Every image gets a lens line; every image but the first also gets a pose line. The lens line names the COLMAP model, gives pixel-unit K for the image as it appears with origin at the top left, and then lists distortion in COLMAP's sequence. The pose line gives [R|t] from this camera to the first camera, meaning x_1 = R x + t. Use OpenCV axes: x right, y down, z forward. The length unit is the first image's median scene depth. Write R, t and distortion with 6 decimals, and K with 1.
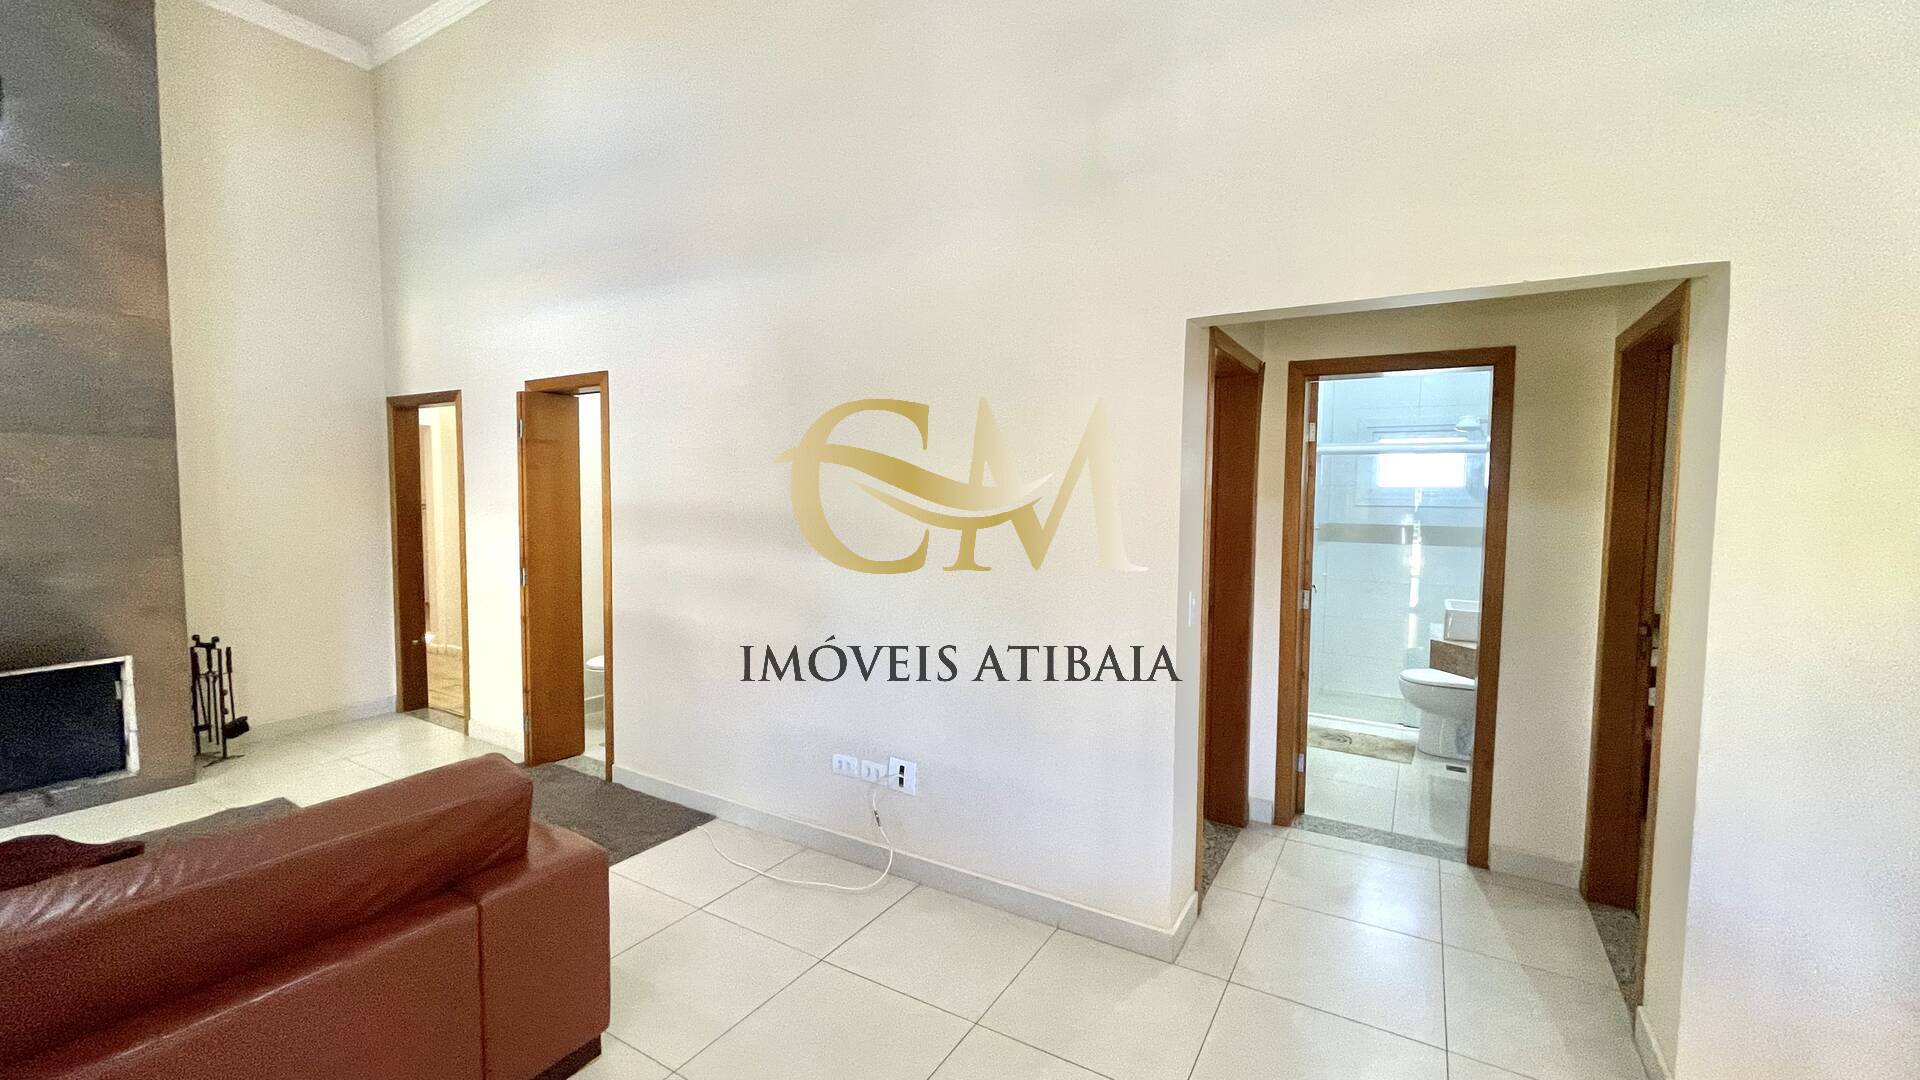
lens RADIAL K [[767.7, 0, 962.0], [0, 767.7, 533.8], [0, 0, 1]] dist [-0.005658, 0.002374]
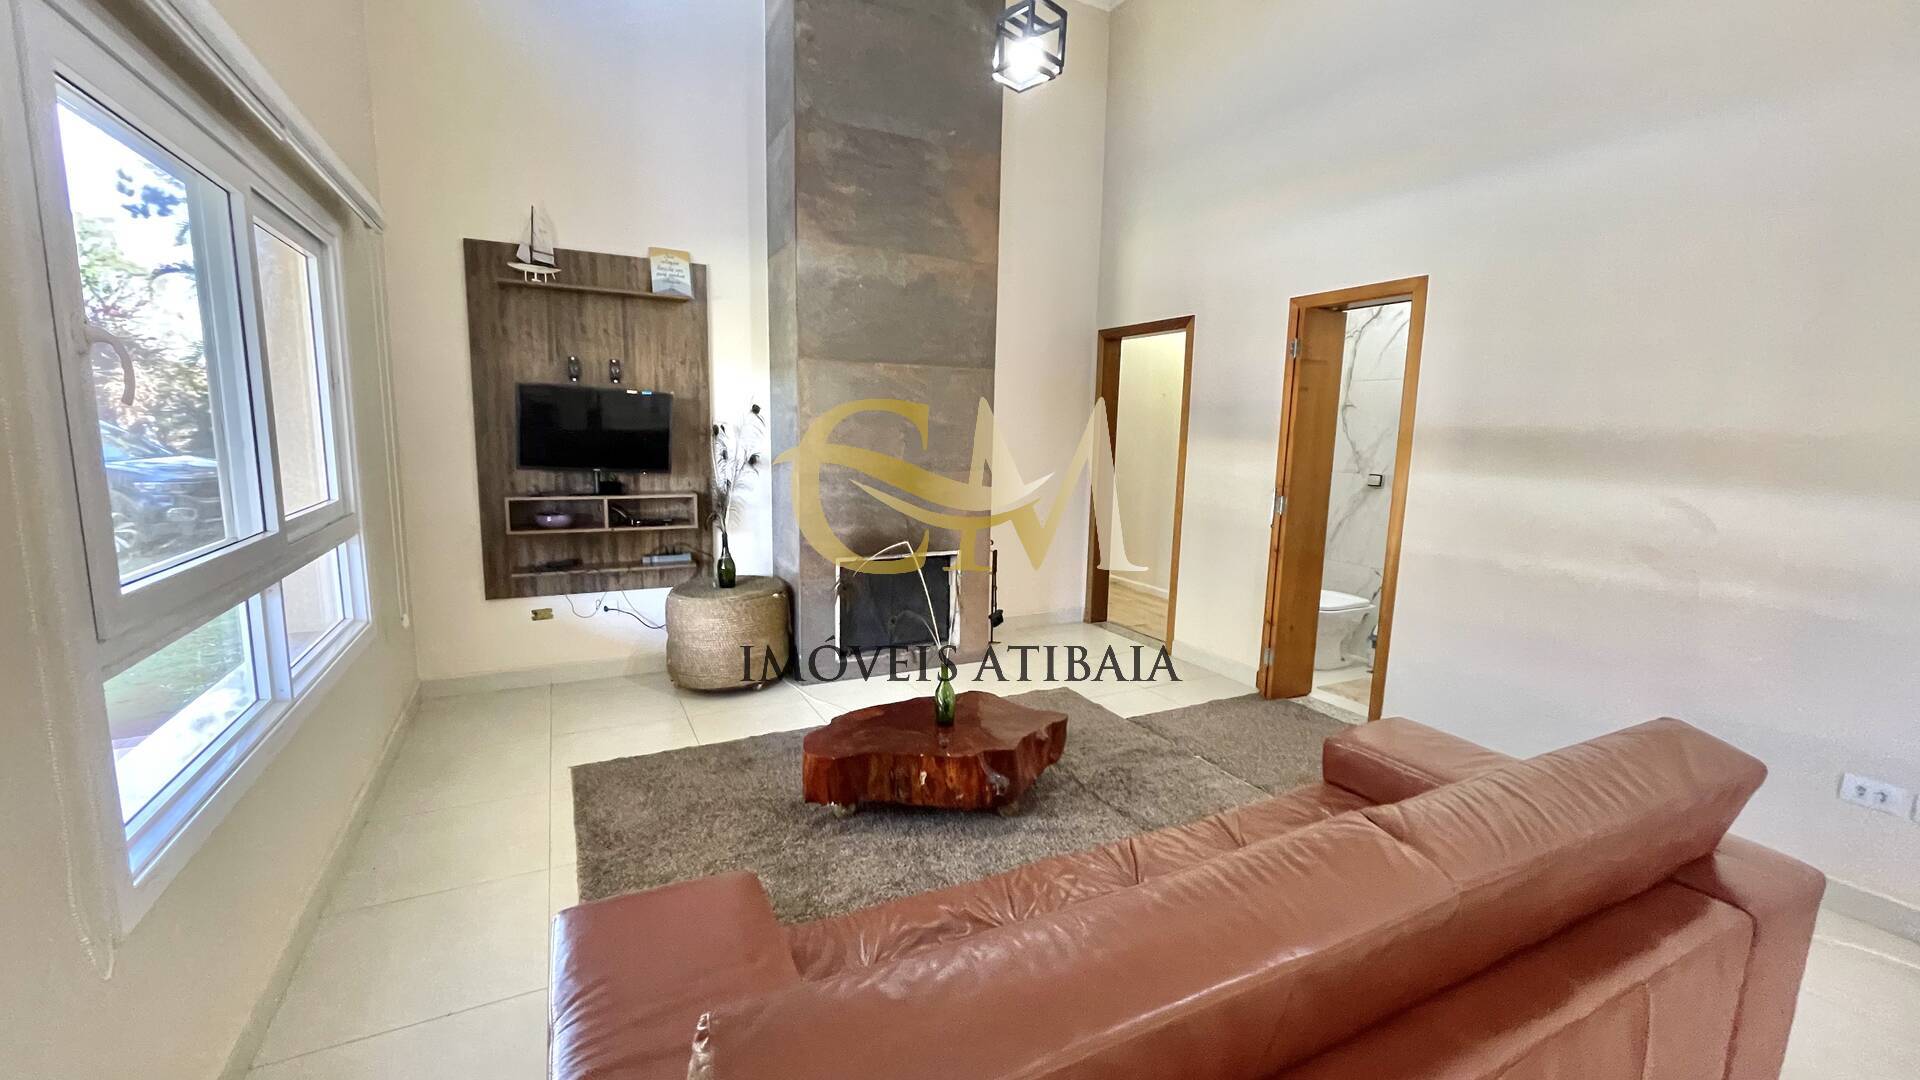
lens RADIAL K [[767.7, 0, 953.8], [0, 767.7, 534.0], [0, 0, 1]] dist [-0.005658, 0.002374]
pose [[0.854979, 0.080824, -0.512326, -0.420932], [-0.043147, 0.995443, 0.085034, 0.027212], [0.516865, -0.050597, 0.854571, -0.036559]]
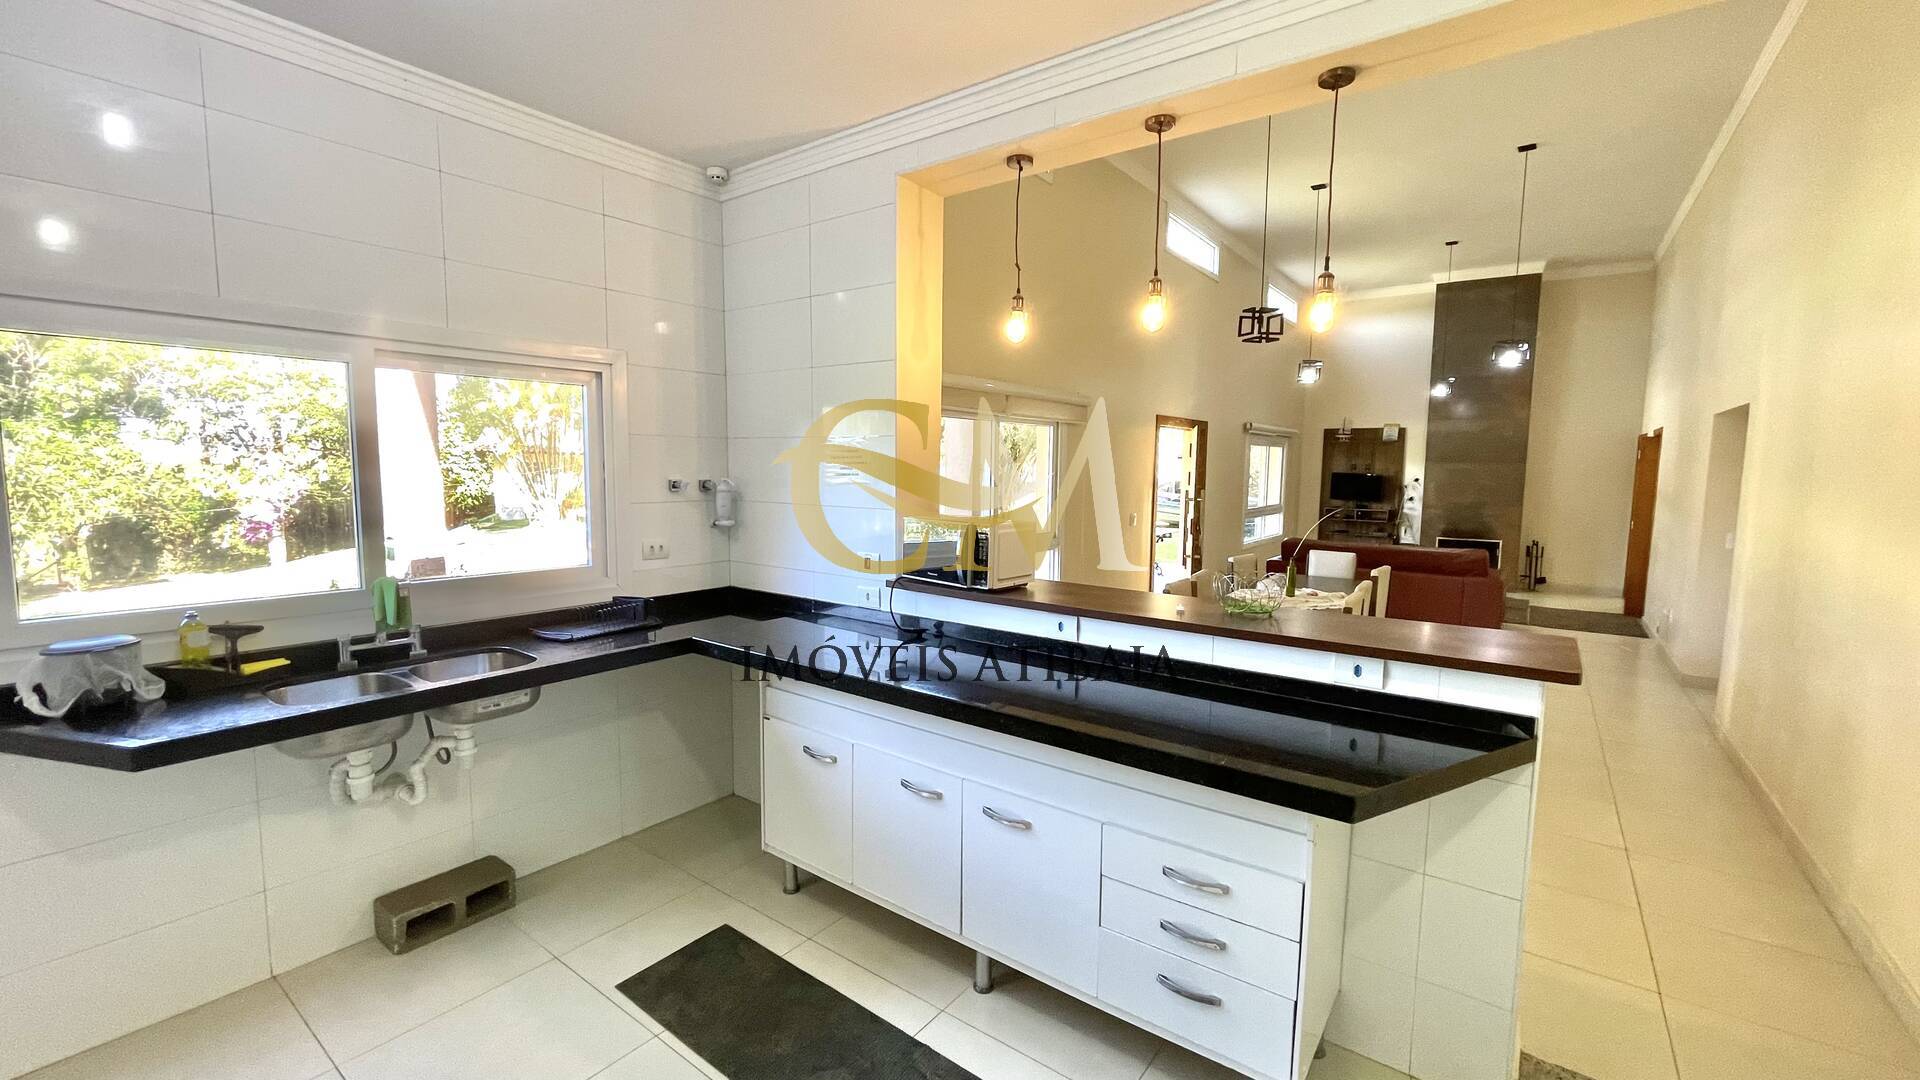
lens RADIAL K [[767.7, 0, 961.2], [0, 767.7, 539.3], [0, 0, 1]] dist [-0.005658, 0.002374]
pose [[-0.096855, 0.091222, -0.991109, 1.650046], [-0.069926, 0.992707, 0.098203, 0.014337], [0.992839, 0.078815, -0.089770, -0.625486]]
